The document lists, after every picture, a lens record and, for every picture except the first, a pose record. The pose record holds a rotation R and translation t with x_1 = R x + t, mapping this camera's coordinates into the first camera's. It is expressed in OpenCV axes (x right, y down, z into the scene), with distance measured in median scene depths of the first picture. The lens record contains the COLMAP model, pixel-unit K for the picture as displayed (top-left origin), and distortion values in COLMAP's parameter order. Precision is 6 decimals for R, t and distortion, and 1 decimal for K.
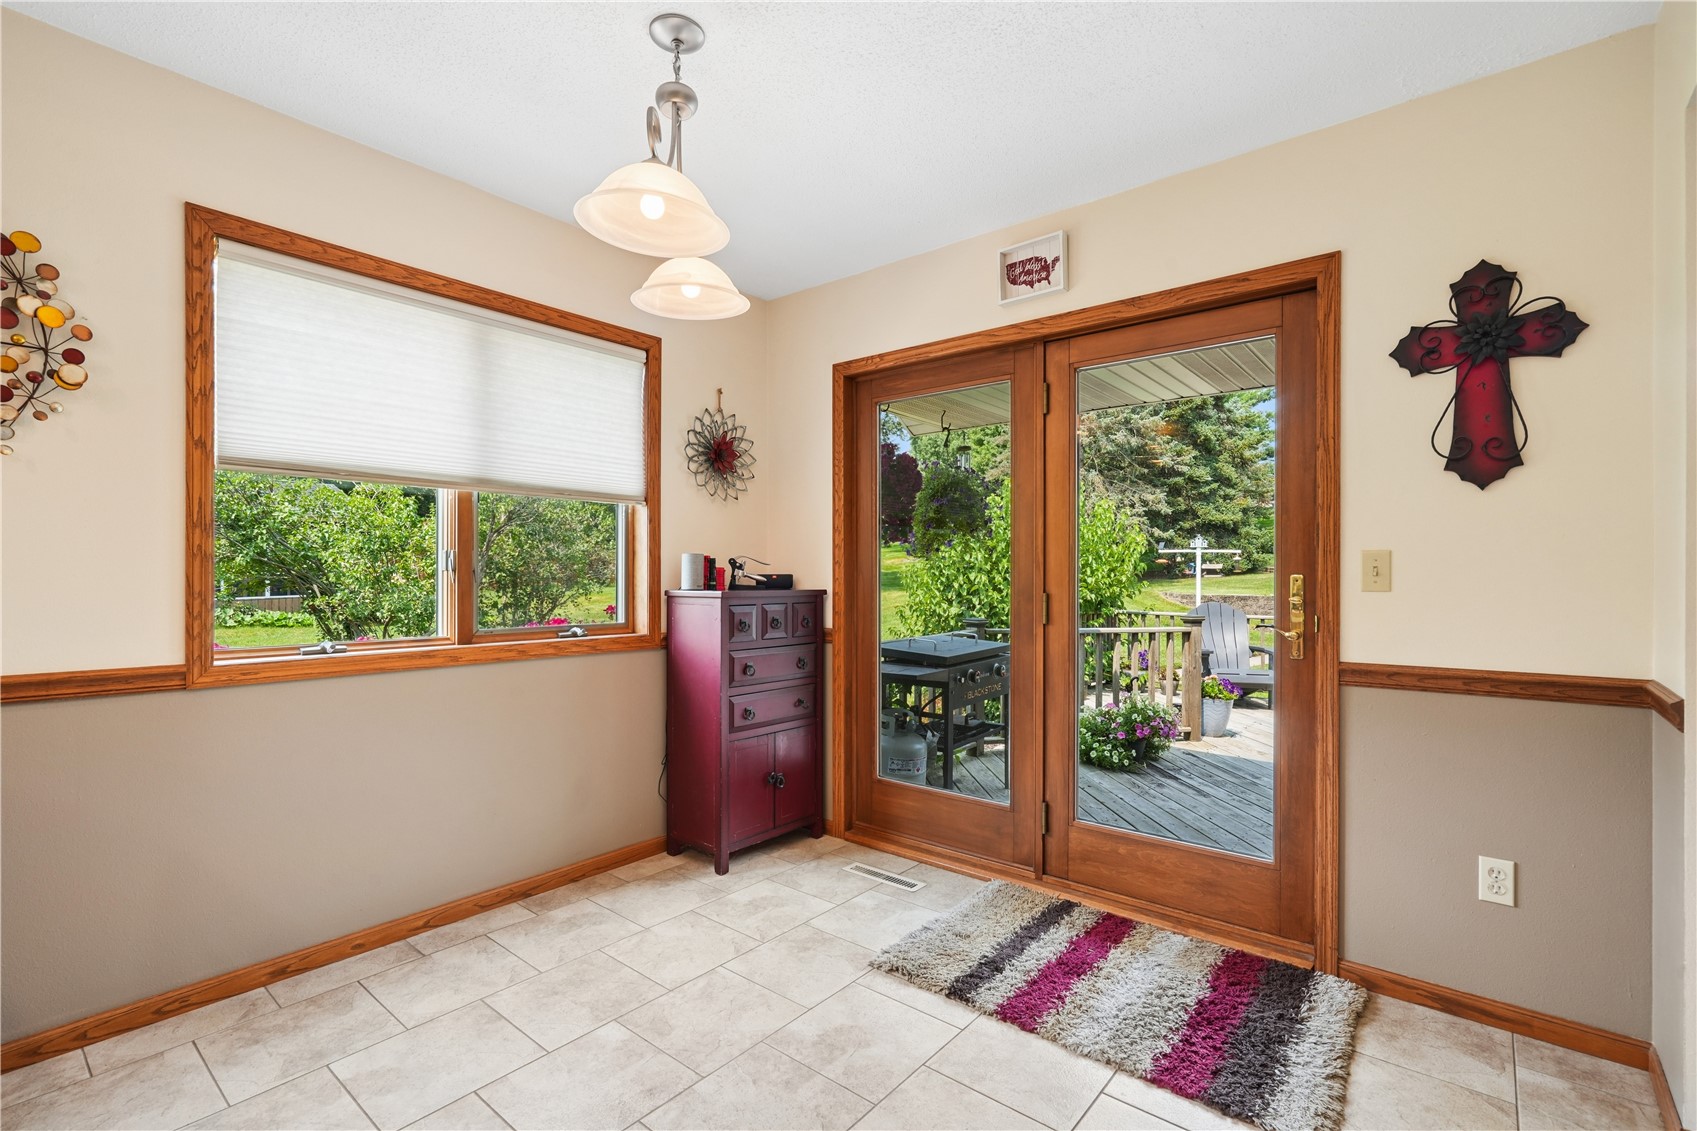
lens RADIAL K [[778.5, 0, 839.9], [0, 778.5, 575.3], [0, 0, 1]] dist [-0.011745, 0.004204]
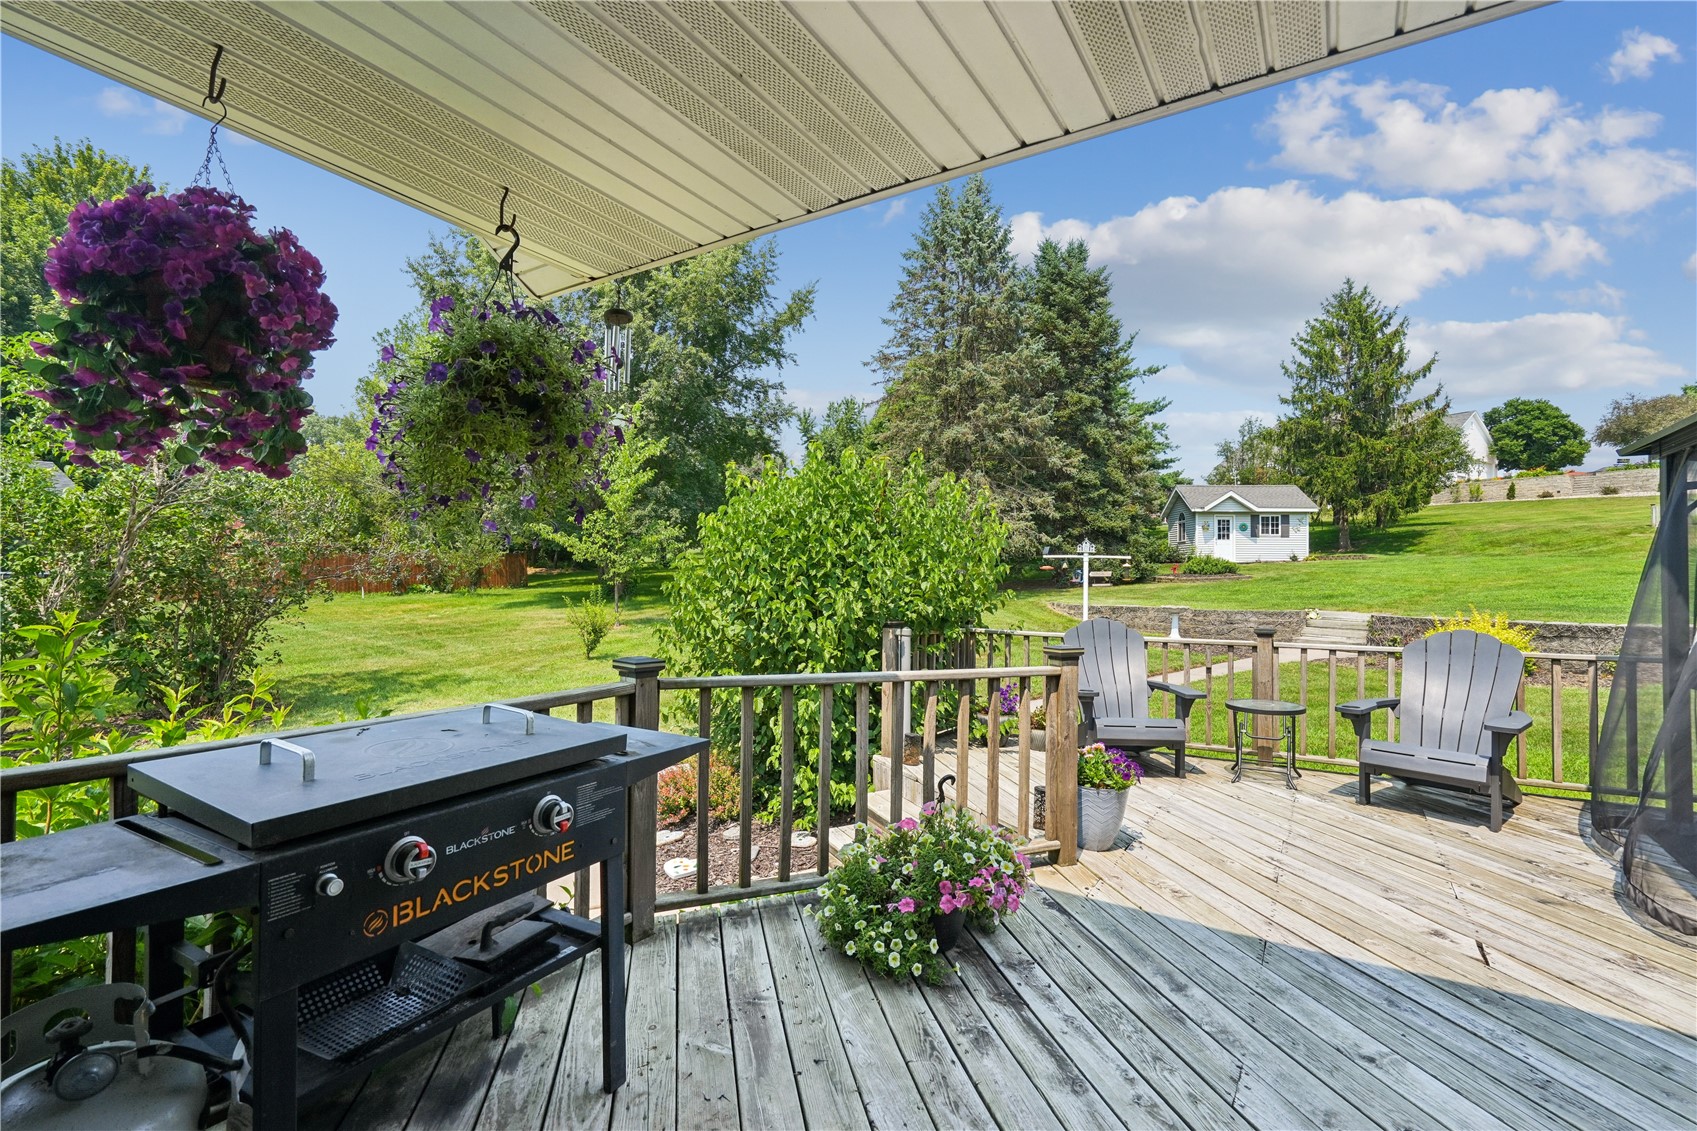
lens RADIAL K [[778.5, 0, 849.9], [0, 778.5, 570.2], [0, 0, 1]] dist [-0.011745, 0.004204]
pose [[0.991008, 0.010226, 0.133408, 0.132939], [-0.007915, 0.999810, -0.017838, 0.004071], [-0.133565, 0.016622, 0.990901, 0.271523]]
